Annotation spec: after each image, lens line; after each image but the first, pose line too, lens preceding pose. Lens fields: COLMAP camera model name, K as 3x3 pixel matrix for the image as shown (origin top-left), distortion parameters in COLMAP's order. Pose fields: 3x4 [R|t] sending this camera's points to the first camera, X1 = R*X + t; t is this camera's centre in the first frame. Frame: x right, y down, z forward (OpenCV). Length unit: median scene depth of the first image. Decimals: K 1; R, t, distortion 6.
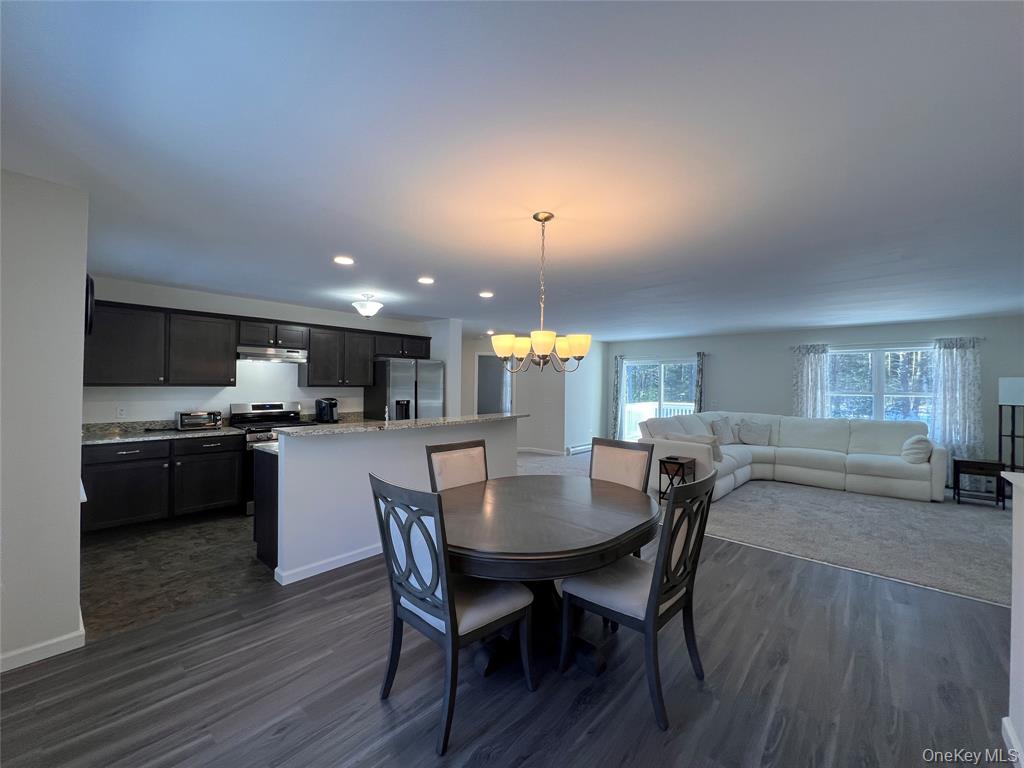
lens RADIAL K [[408.2, 0, 510.8], [0, 408.2, 383.6], [0, 0, 1]] dist [-0.000338, 0.000159]
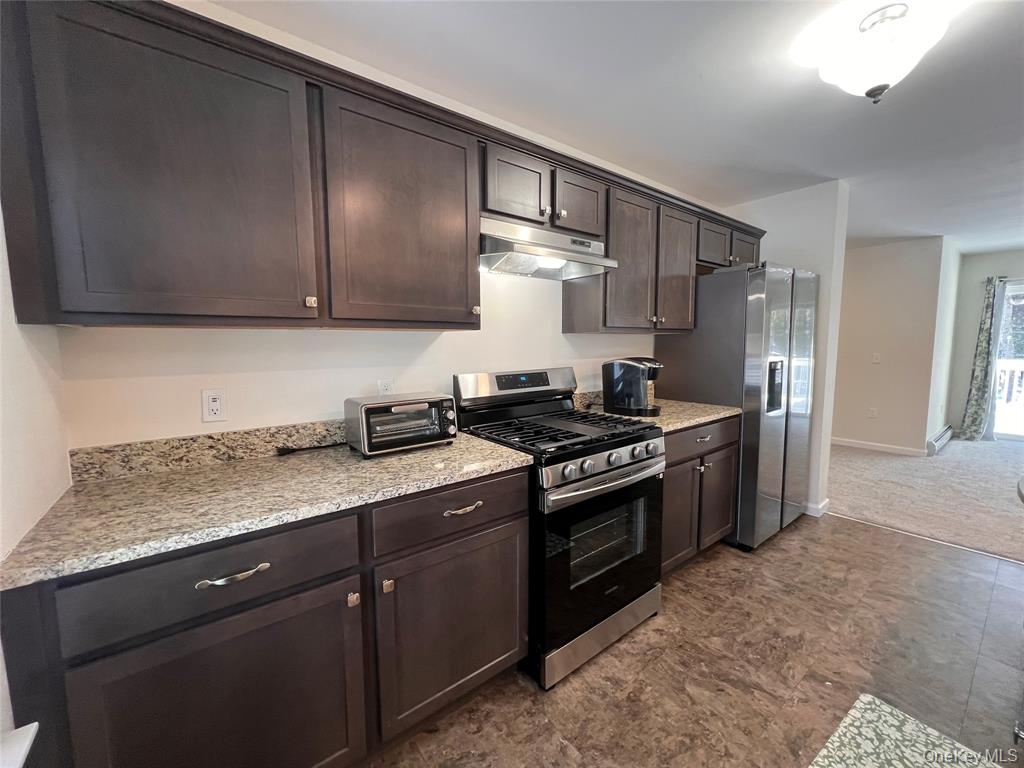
lens RADIAL K [[408.2, 0, 510.8], [0, 408.2, 383.6], [0, 0, 1]] dist [-0.000338, 0.000159]
pose [[0.981860, -0.001178, -0.189605, -0.460215], [0.019861, 0.995119, 0.096668, 0.016714], [0.188566, -0.098680, 0.977090, 0.510143]]
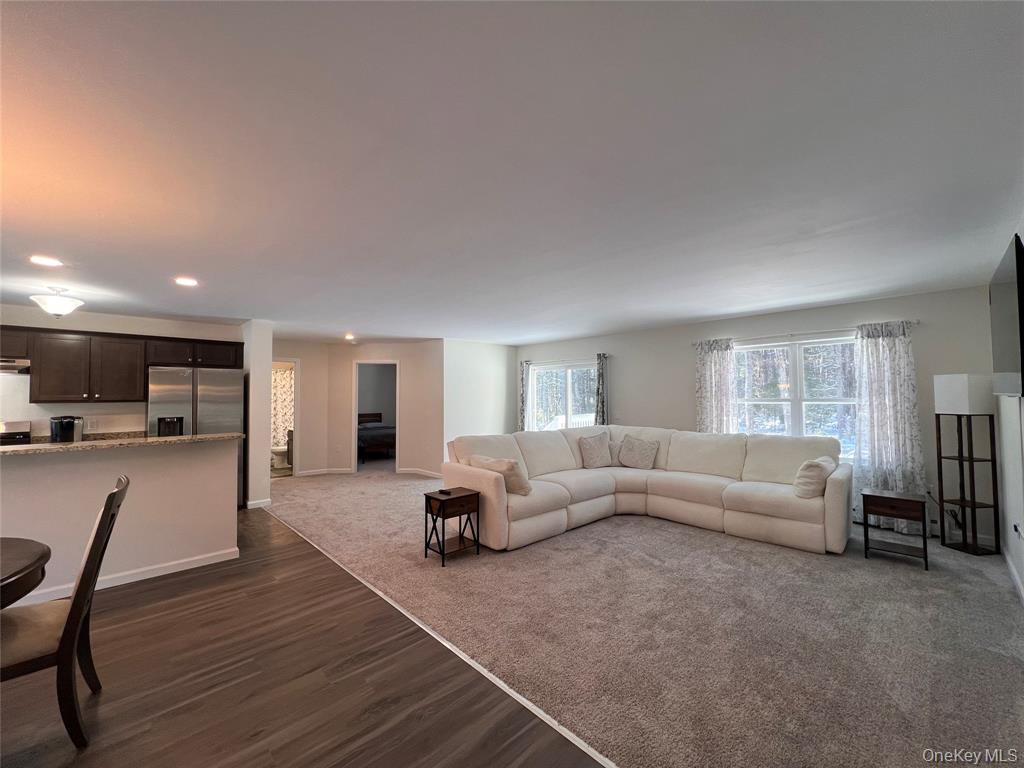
lens RADIAL K [[408.2, 0, 510.8], [0, 408.2, 383.6], [0, 0, 1]] dist [-0.000338, 0.000159]
pose [[0.996868, -0.018577, -0.076874, 0.489017], [0.016320, 0.999420, -0.029874, 0.008373], [0.077384, 0.028526, 0.996593, 0.223105]]
